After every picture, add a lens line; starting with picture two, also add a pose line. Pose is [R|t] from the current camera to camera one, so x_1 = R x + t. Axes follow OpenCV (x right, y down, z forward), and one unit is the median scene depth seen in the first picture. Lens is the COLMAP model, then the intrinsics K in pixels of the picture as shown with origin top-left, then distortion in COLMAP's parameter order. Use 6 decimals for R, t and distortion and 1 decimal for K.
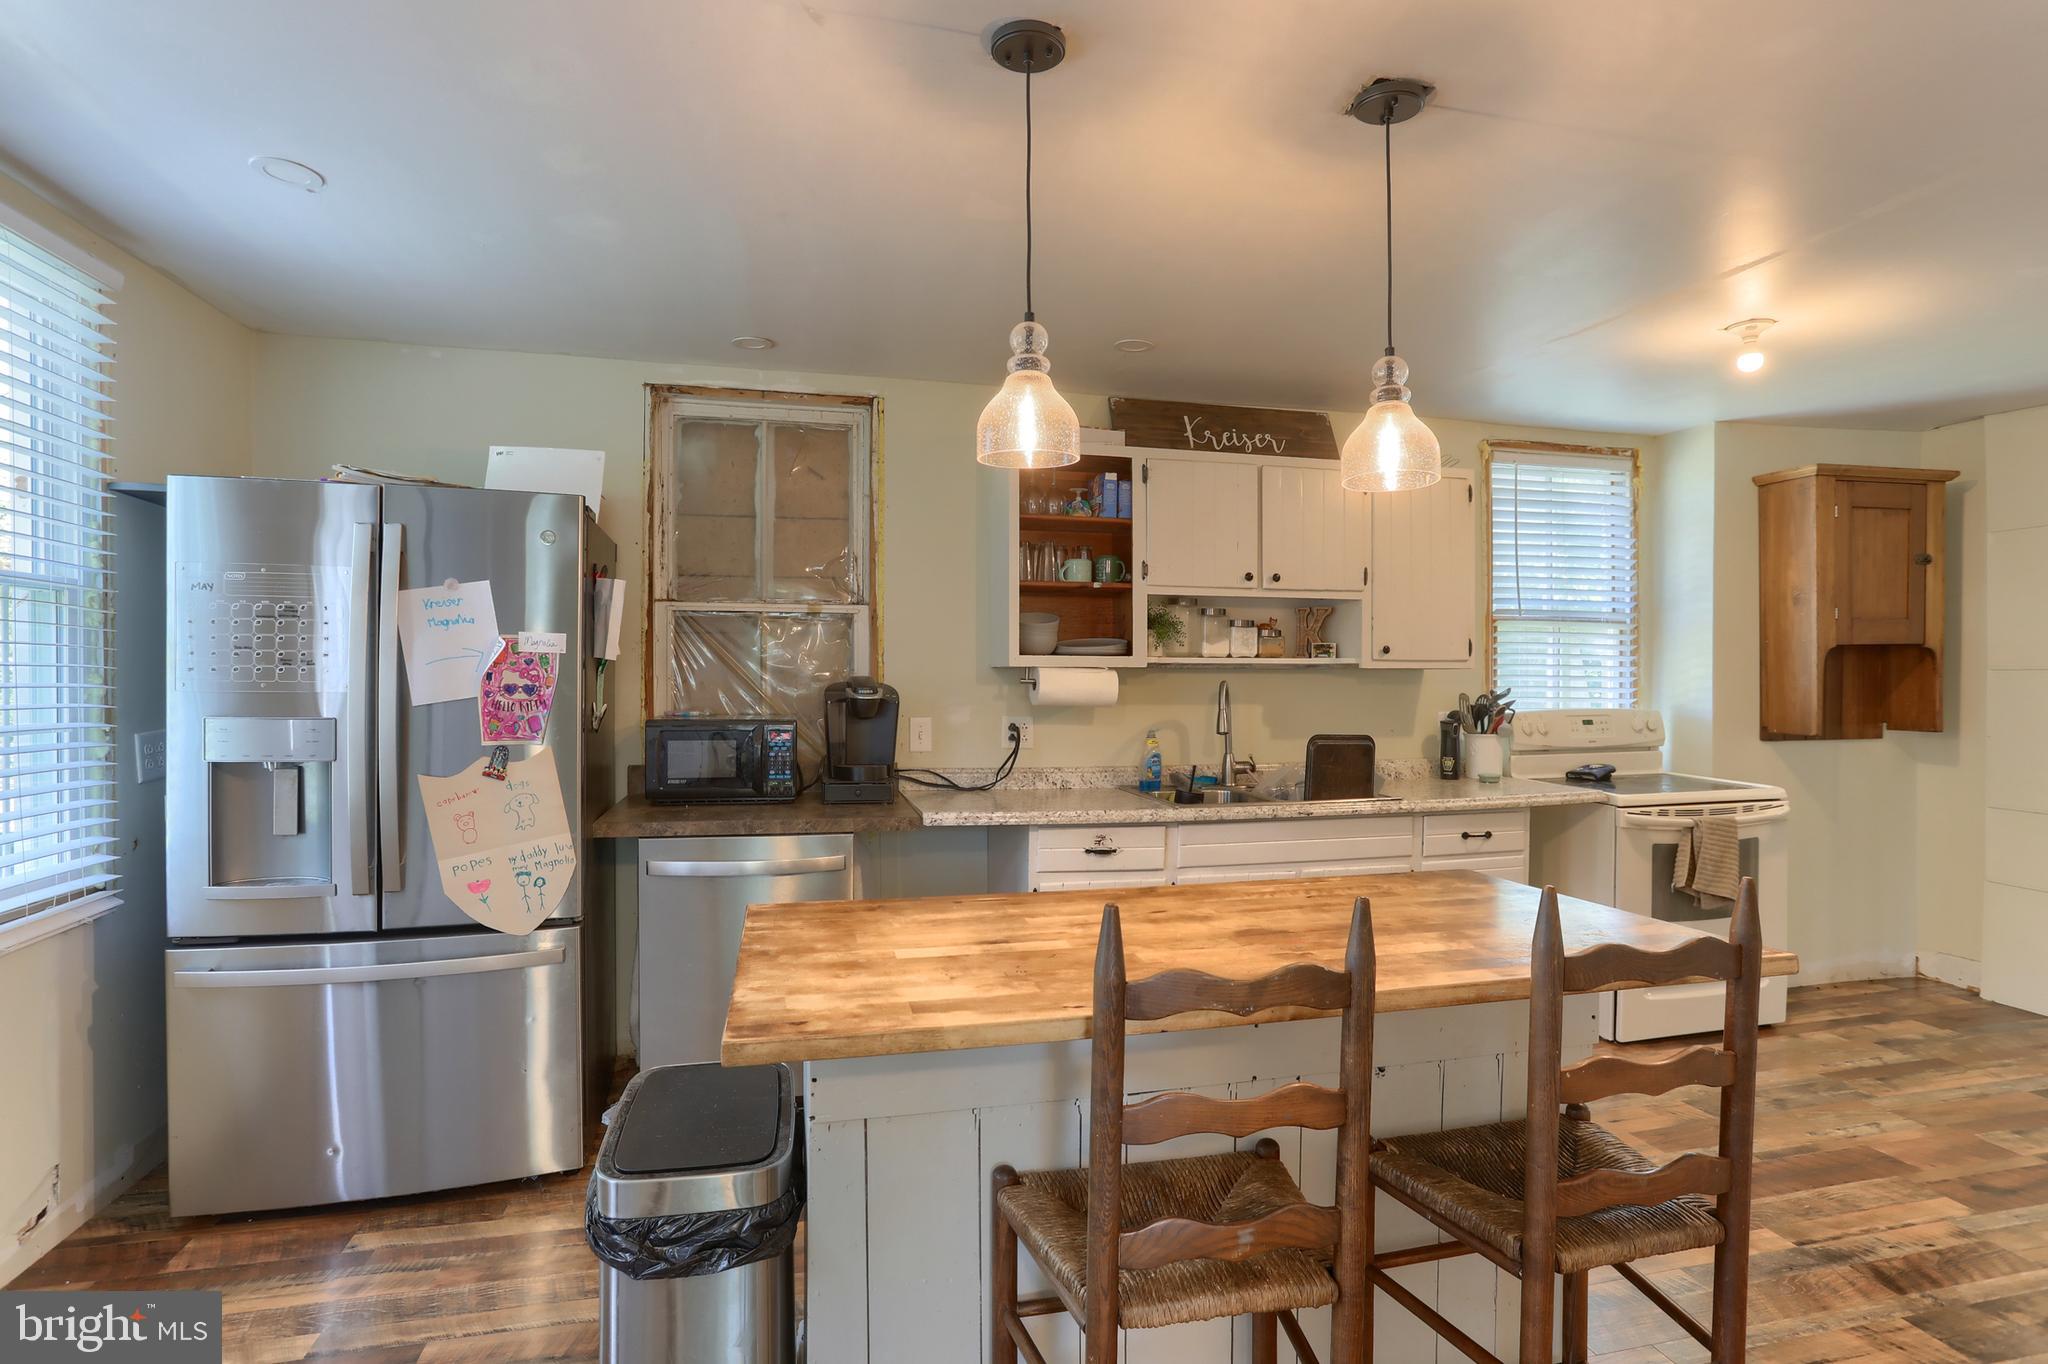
lens RADIAL K [[1021.6, 0, 1017.8], [0, 1021.6, 667.8], [0, 0, 1]] dist [-0.058638, 0.030280]
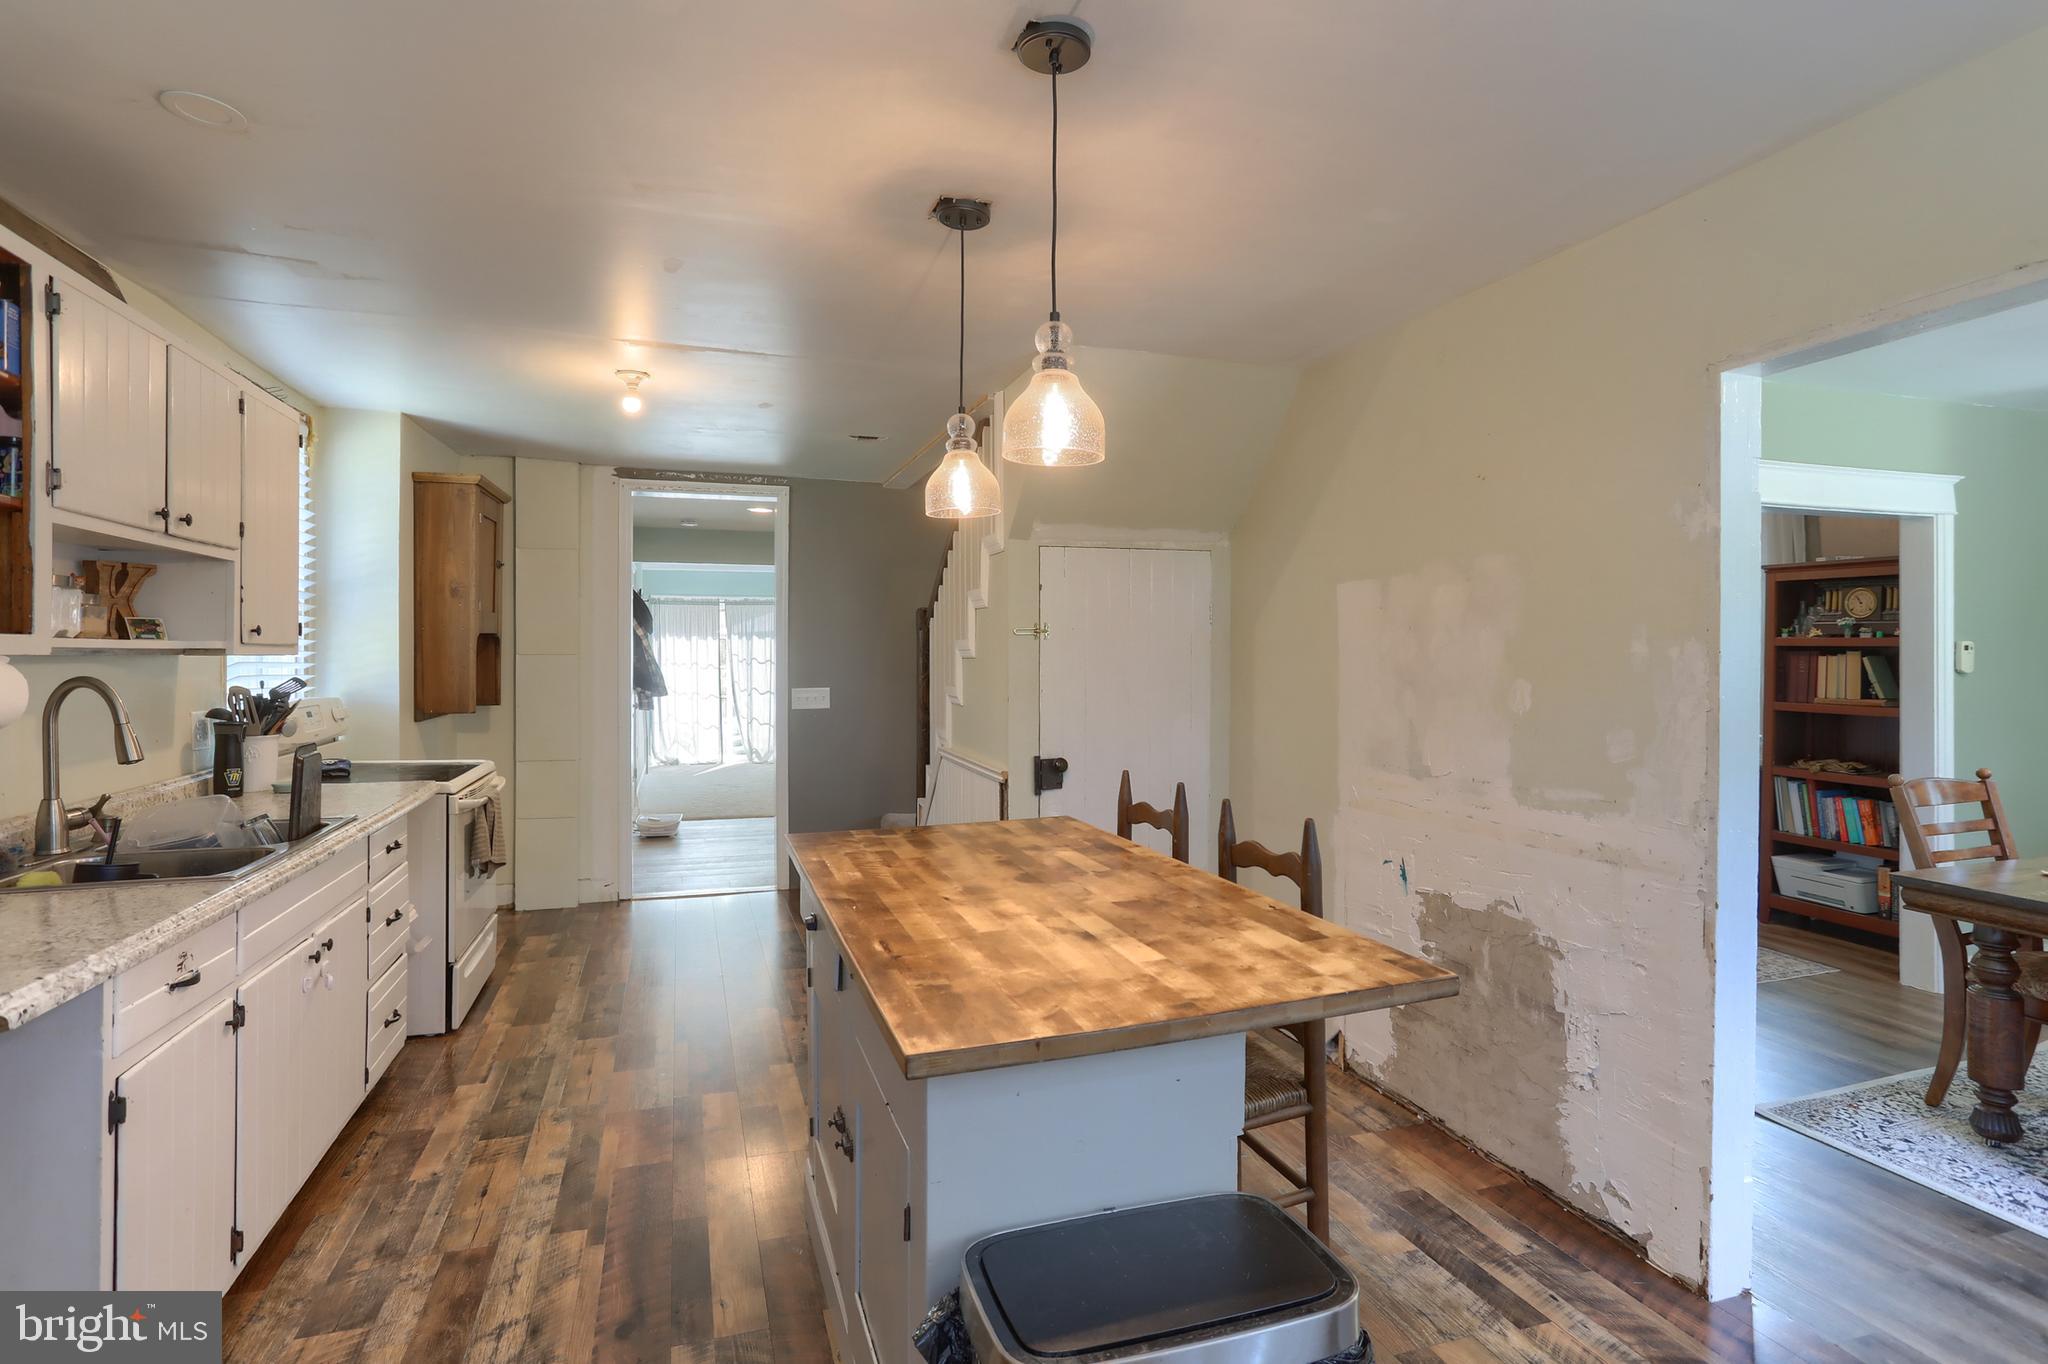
lens RADIAL K [[1044.1, 0, 1036.6], [0, 1044.1, 654.5], [0, 0, 1]] dist [-0.053473, 0.032889]
pose [[-0.093061, -0.002231, 0.995658, -0.474526], [-0.006158, 0.999980, 0.001665, -0.005226], [-0.995641, -0.005977, -0.093073, 0.519464]]
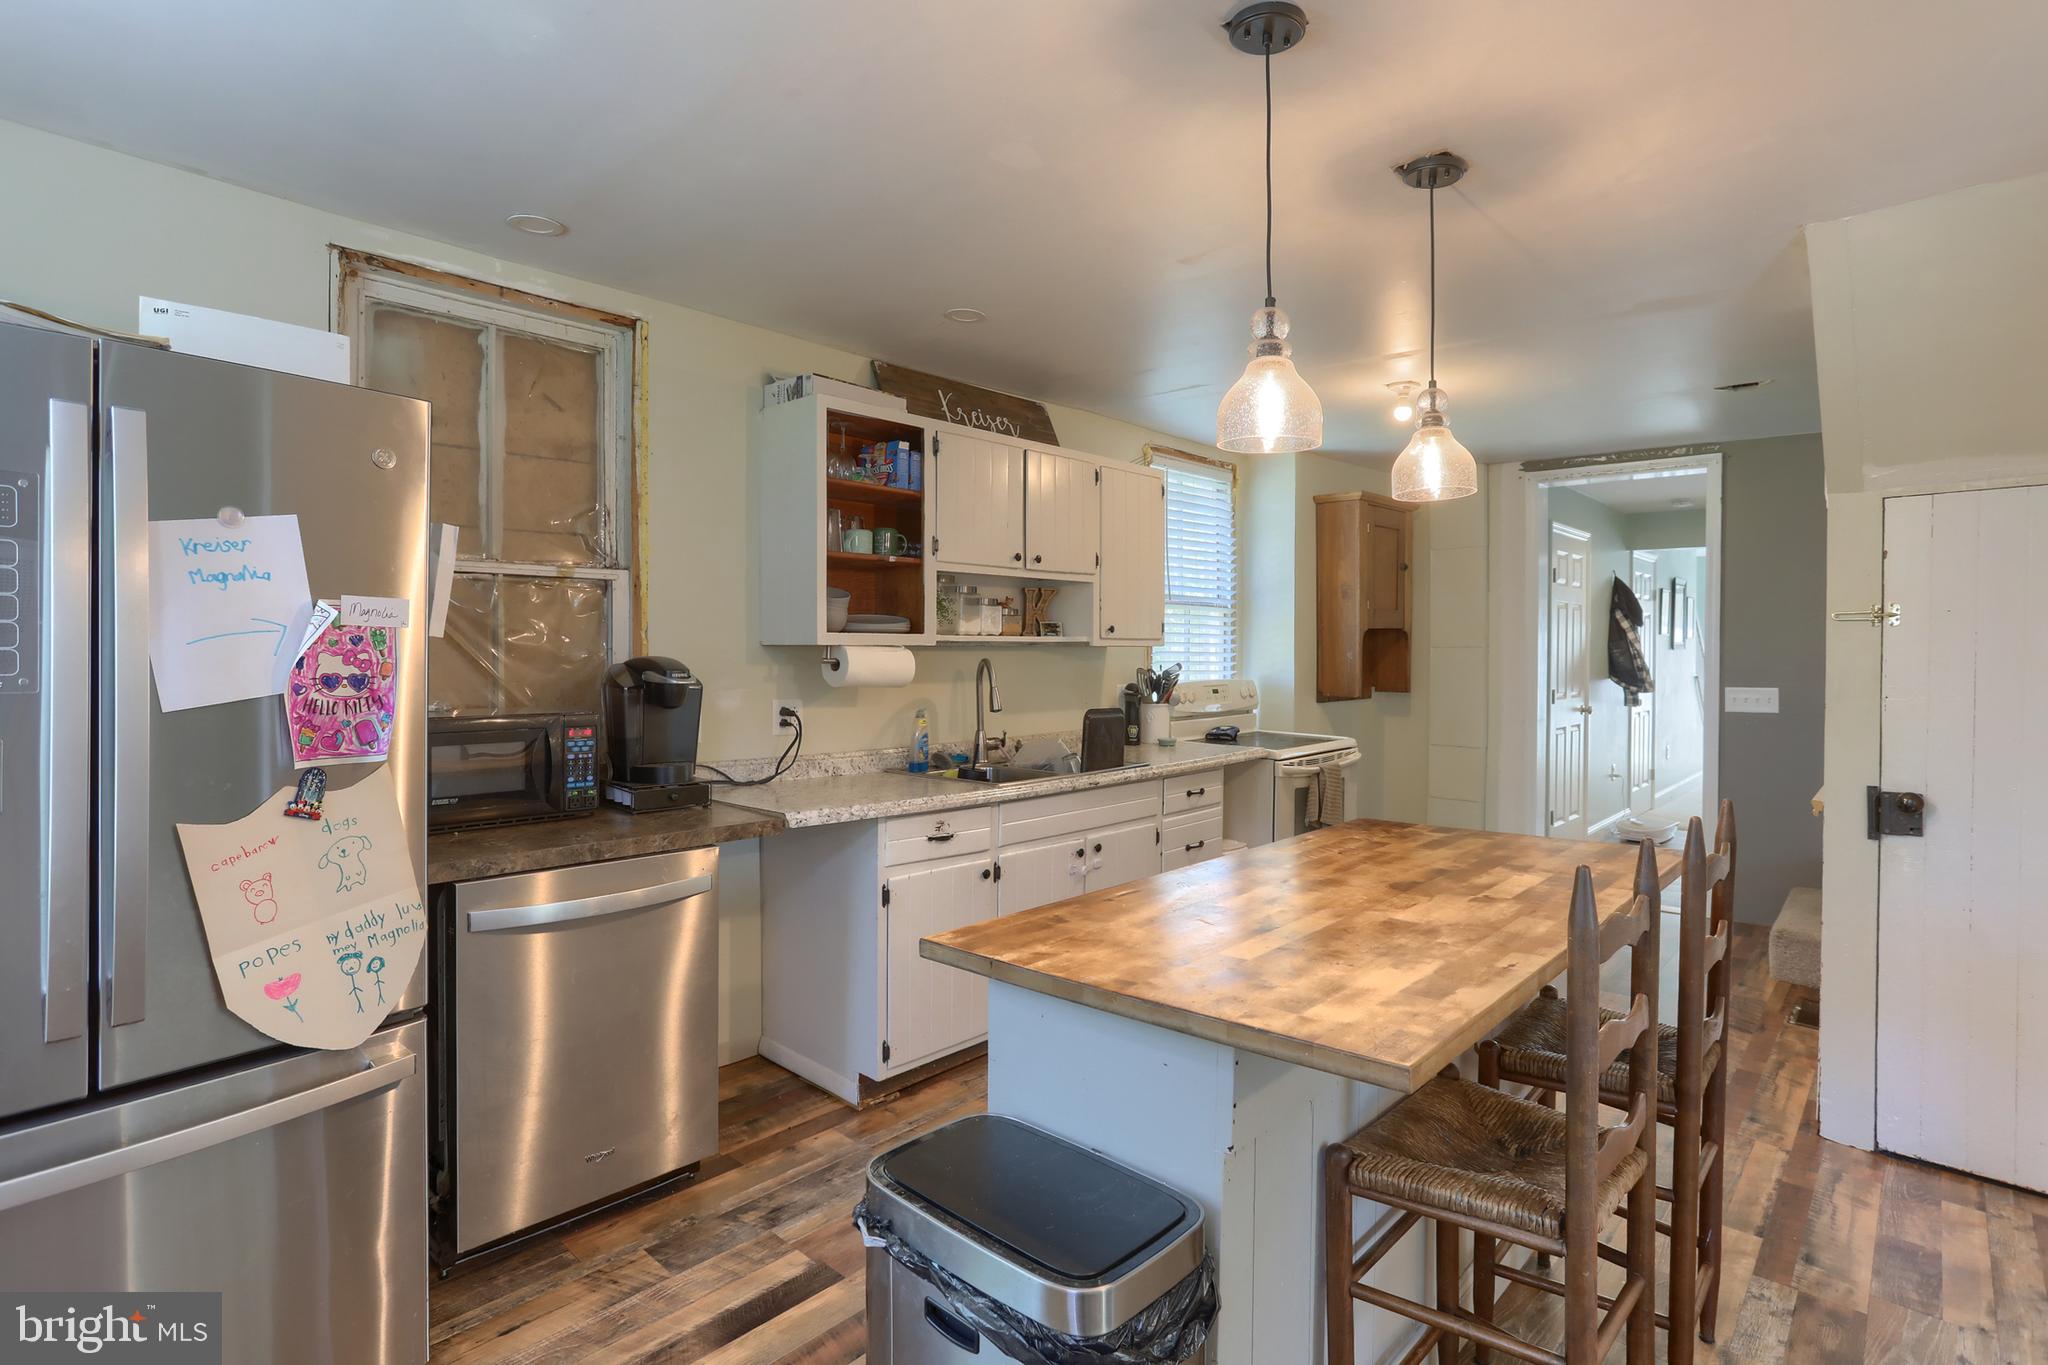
lens RADIAL K [[1027.4, 0, 1026.5], [0, 1027.4, 650.1], [0, 0, 1]] dist [-0.061065, 0.038411]
pose [[0.829565, -0.001779, 0.558407, -0.349695], [-0.003657, 0.999956, 0.008620, -0.004882], [-0.558398, -0.009193, 0.829522, 0.138928]]
